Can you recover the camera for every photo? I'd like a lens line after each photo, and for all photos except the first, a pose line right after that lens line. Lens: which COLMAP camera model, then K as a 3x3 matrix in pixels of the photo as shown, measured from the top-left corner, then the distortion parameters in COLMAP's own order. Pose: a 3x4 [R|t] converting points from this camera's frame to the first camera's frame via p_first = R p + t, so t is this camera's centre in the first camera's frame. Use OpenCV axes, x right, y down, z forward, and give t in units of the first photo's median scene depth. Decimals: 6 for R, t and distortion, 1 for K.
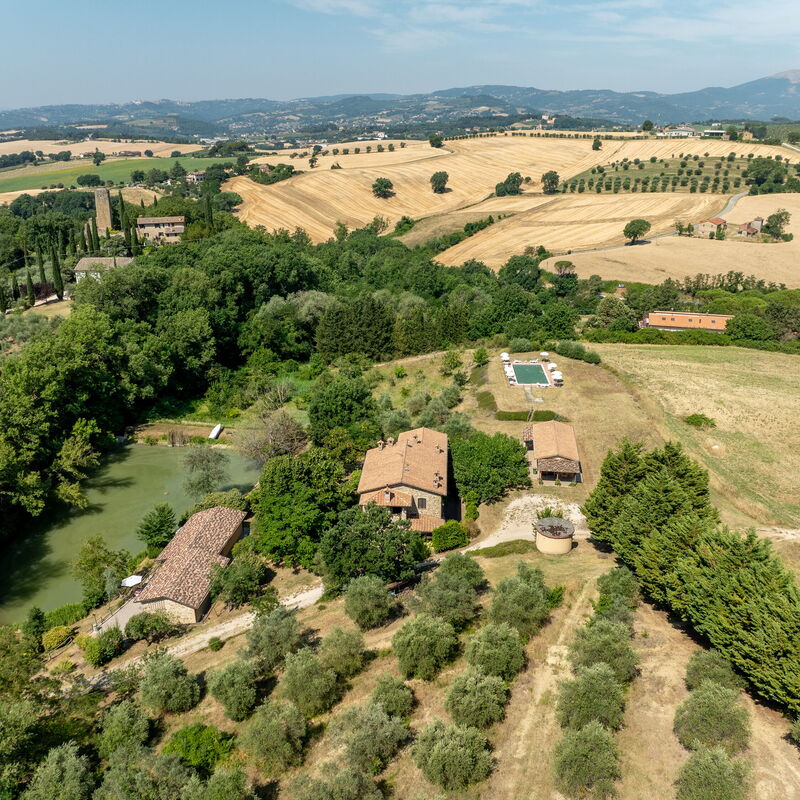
lens RADIAL K [[755.0, 0, 401.9], [0, 755.0, 395.1], [0, 0, 1]] dist [-0.028171, -0.032267]
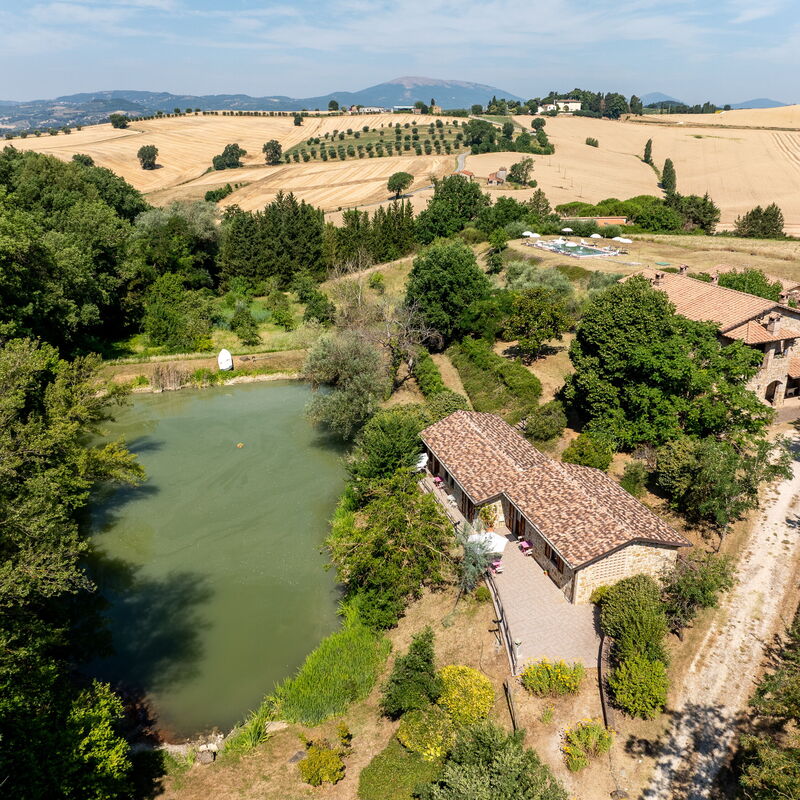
lens RADIAL K [[755.0, 0, 401.9], [0, 755.0, 395.1], [0, 0, 1]] dist [-0.028171, -0.032267]
pose [[0.900124, -0.148494, 0.409545, -0.086197], [0.152053, 0.988079, 0.024070, 0.019528], [-0.408237, 0.040606, 0.911972, 0.083519]]
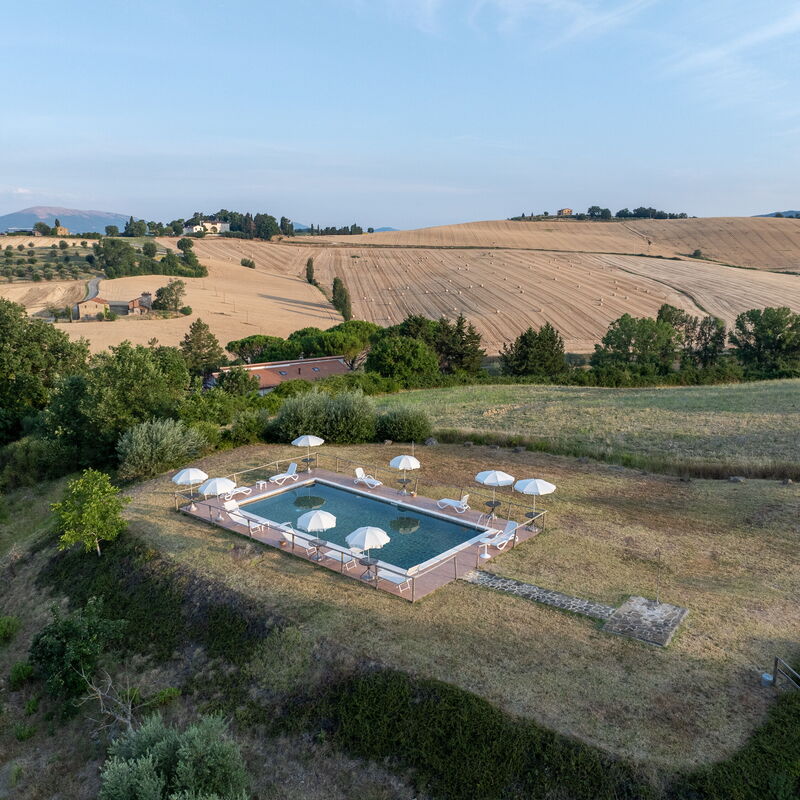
lens RADIAL K [[755.0, 0, 401.9], [0, 755.0, 395.1], [0, 0, 1]] dist [-0.028171, -0.032267]
pose [[0.624294, -0.149492, 0.766752, -0.000083], [0.276699, 0.960202, -0.038081, -0.013101], [-0.730544, 0.235934, 0.640813, 0.201616]]
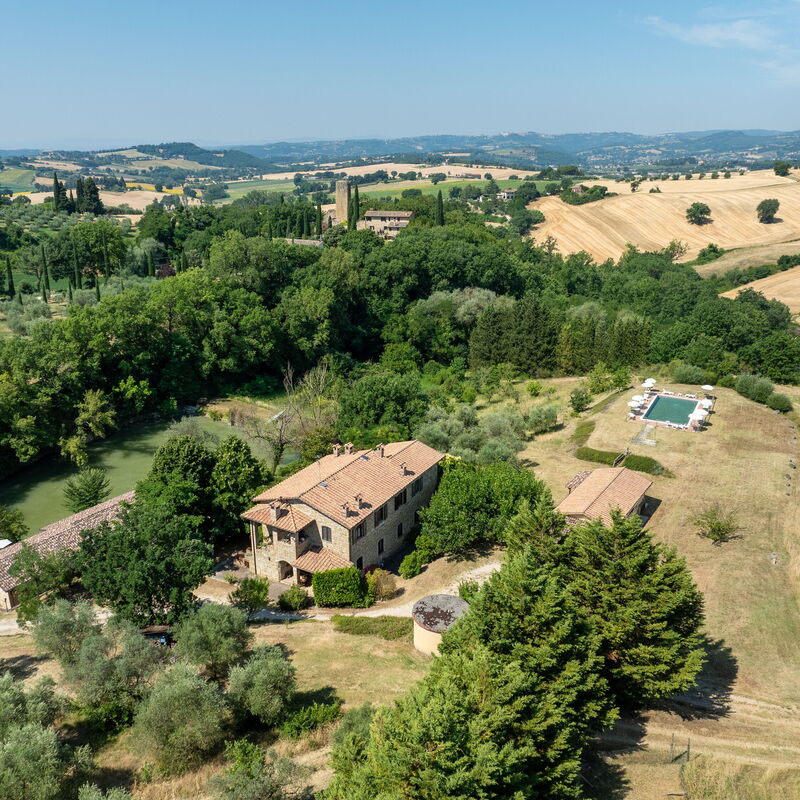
lens RADIAL K [[755.0, 0, 401.9], [0, 755.0, 395.1], [0, 0, 1]] dist [-0.028171, -0.032267]
pose [[0.899660, 0.143649, -0.412283, 0.056934], [-0.160314, 0.987048, -0.005917, 0.001021], [0.406094, 0.071418, 0.911037, 0.056915]]
